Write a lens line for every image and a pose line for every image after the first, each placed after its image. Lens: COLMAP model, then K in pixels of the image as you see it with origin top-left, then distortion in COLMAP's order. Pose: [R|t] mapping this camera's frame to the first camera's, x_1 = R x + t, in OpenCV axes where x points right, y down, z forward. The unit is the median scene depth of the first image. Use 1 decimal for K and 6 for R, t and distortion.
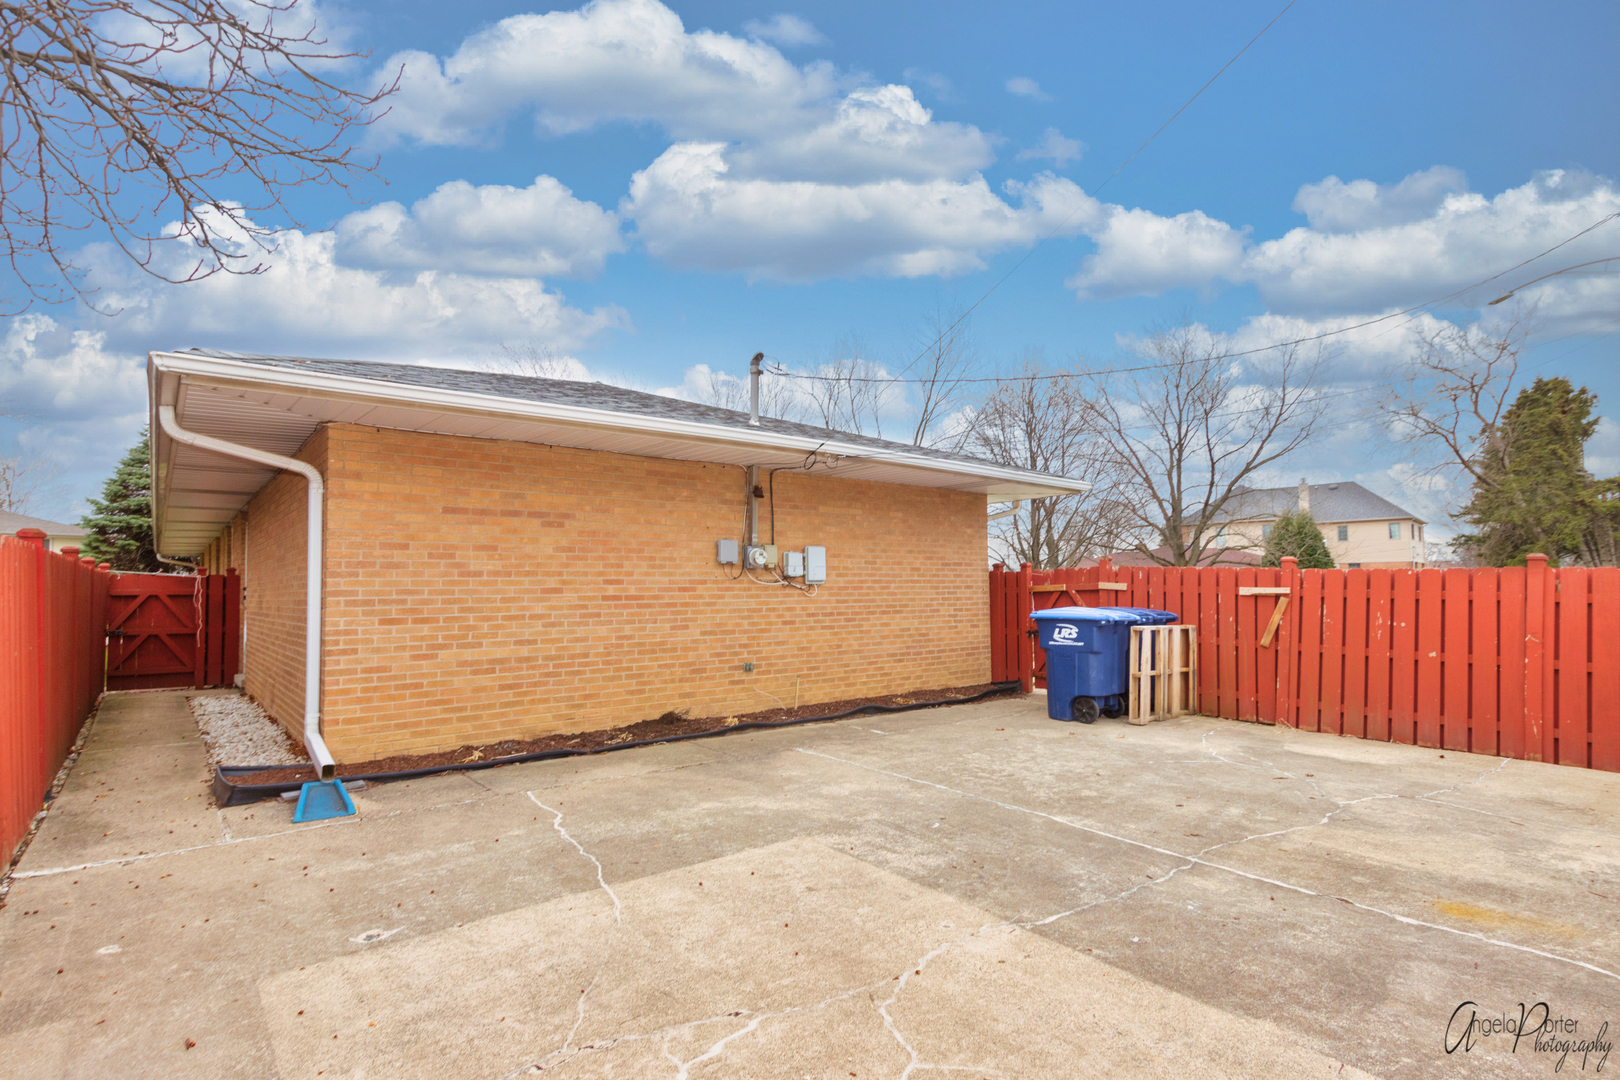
lens RADIAL K [[756.4, 0, 810.0], [0, 756.4, 540.0], [0, 0, 1]] dist [0.000733, 0.000109]
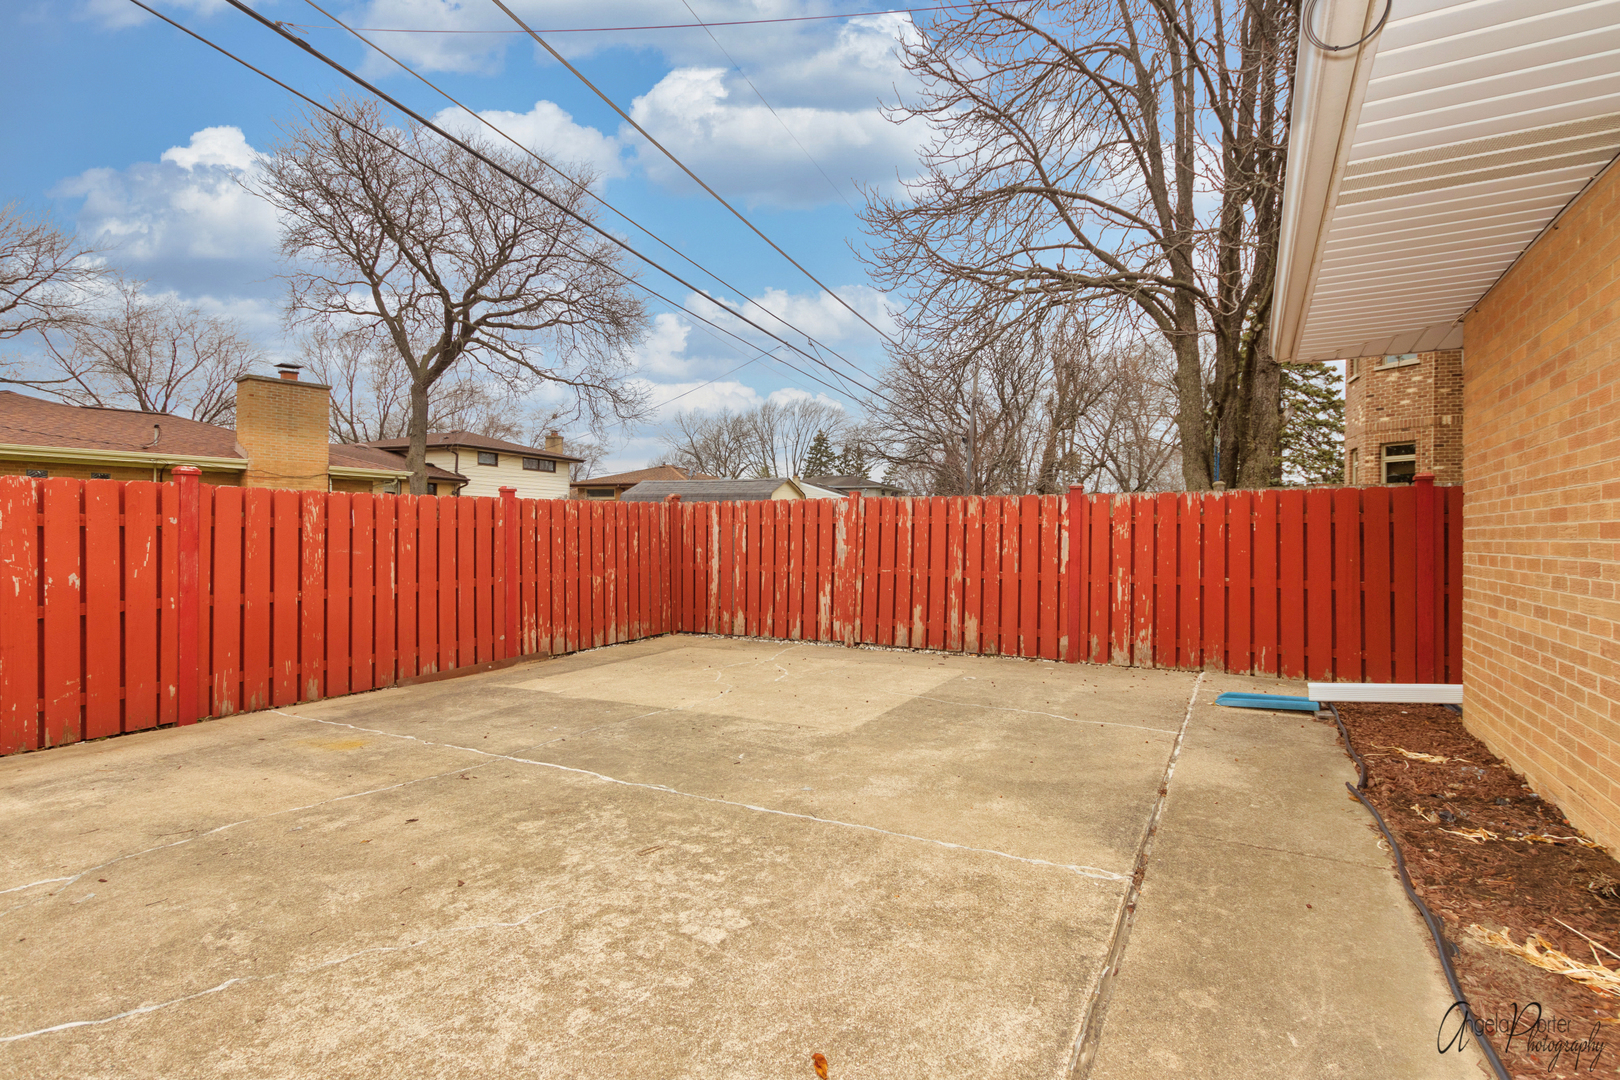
lens RADIAL K [[756.4, 0, 810.0], [0, 756.4, 540.0], [0, 0, 1]] dist [0.000733, 0.000109]
pose [[-0.927156, 0.002293, -0.374667, 0.389510], [0.021267, 0.998691, -0.046513, 0.129679], [0.374070, -0.051093, -0.925992, 1.692823]]
